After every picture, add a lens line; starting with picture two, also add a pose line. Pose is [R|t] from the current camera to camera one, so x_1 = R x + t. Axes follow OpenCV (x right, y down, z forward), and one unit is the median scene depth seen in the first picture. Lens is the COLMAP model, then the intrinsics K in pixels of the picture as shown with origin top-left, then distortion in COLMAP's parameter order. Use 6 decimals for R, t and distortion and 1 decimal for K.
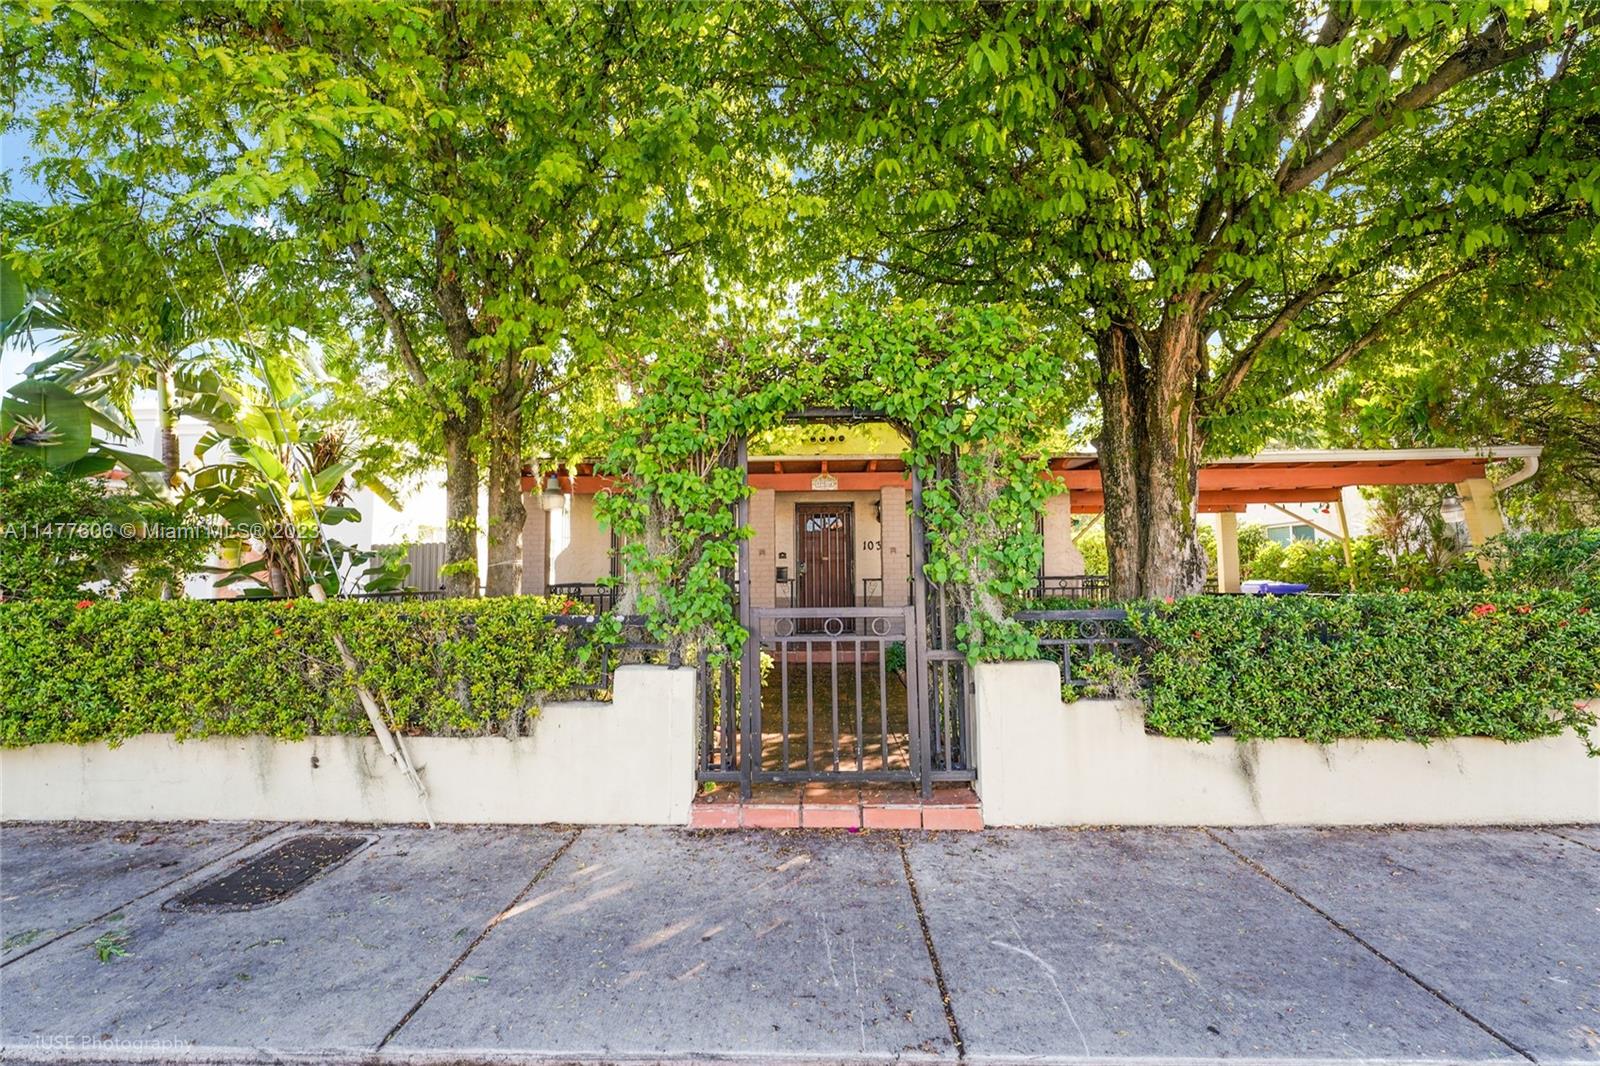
lens RADIAL K [[642.1, 0, 796.4], [0, 642.1, 525.1], [0, 0, 1]] dist [0.001645, 0.000255]
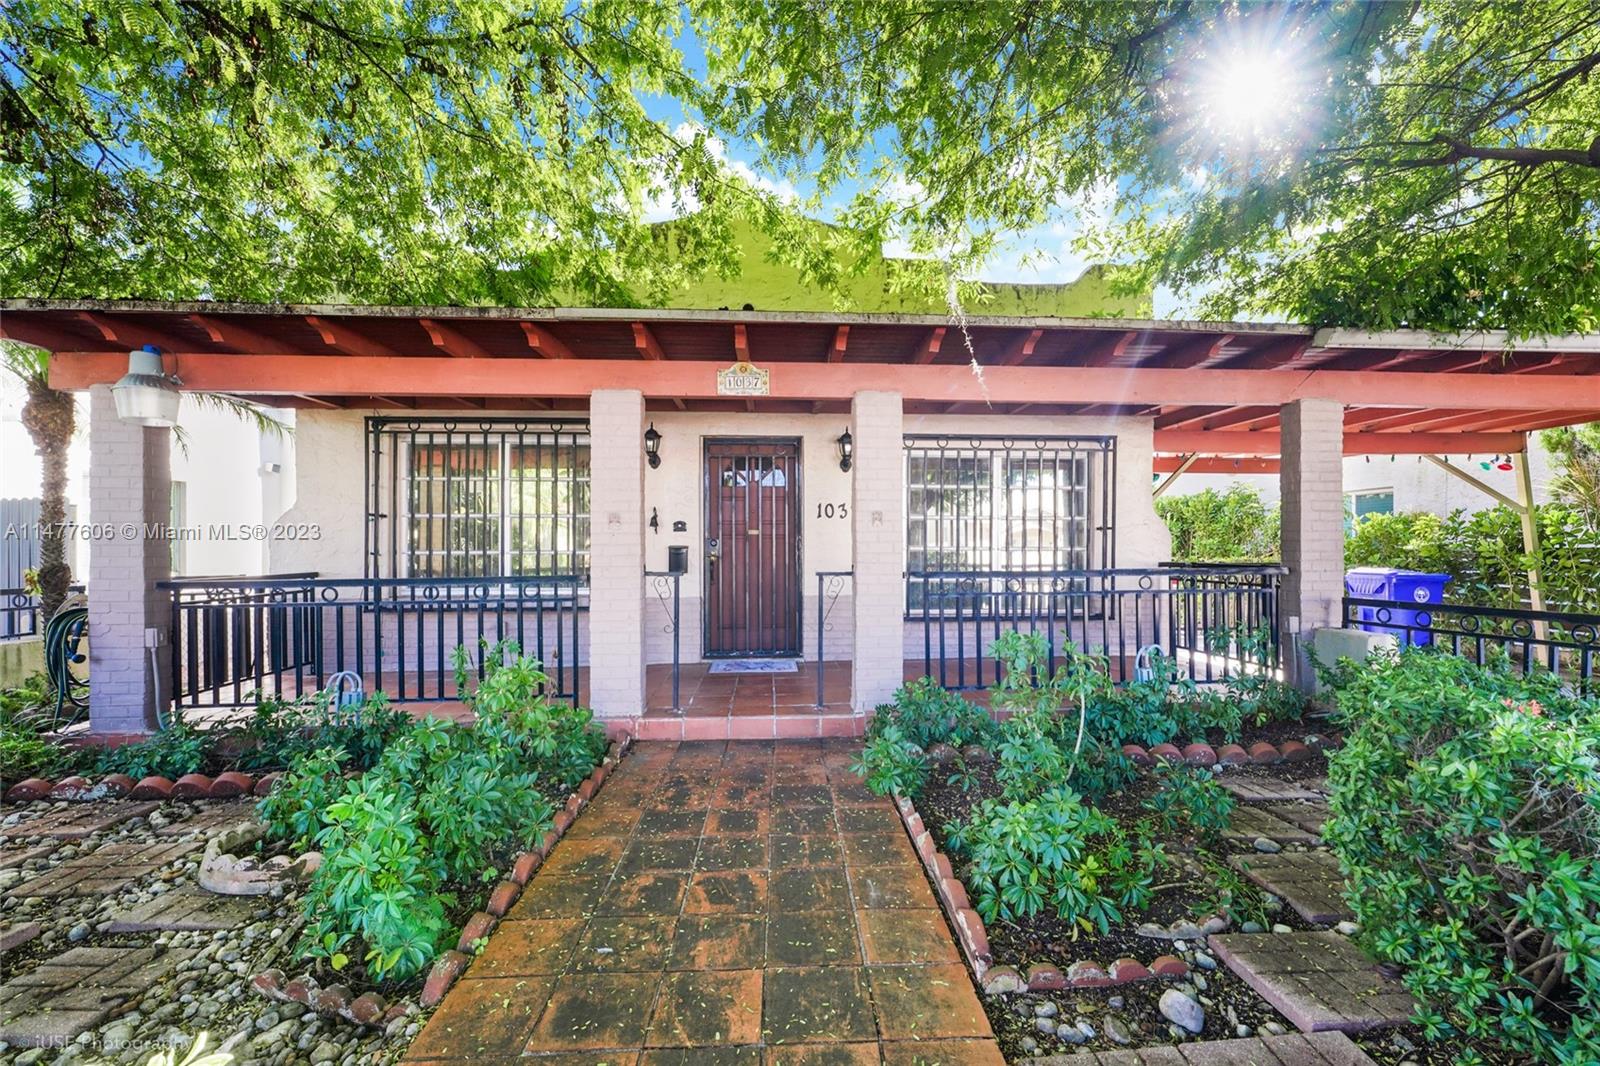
lens RADIAL K [[642.1, 0, 796.4], [0, 642.1, 525.1], [0, 0, 1]] dist [0.001645, 0.000255]
pose [[0.996869, 0.007794, 0.078692, 0.038044], [-0.010978, 0.999135, 0.040115, 0.020888], [-0.078311, -0.040853, 0.996092, 0.400313]]
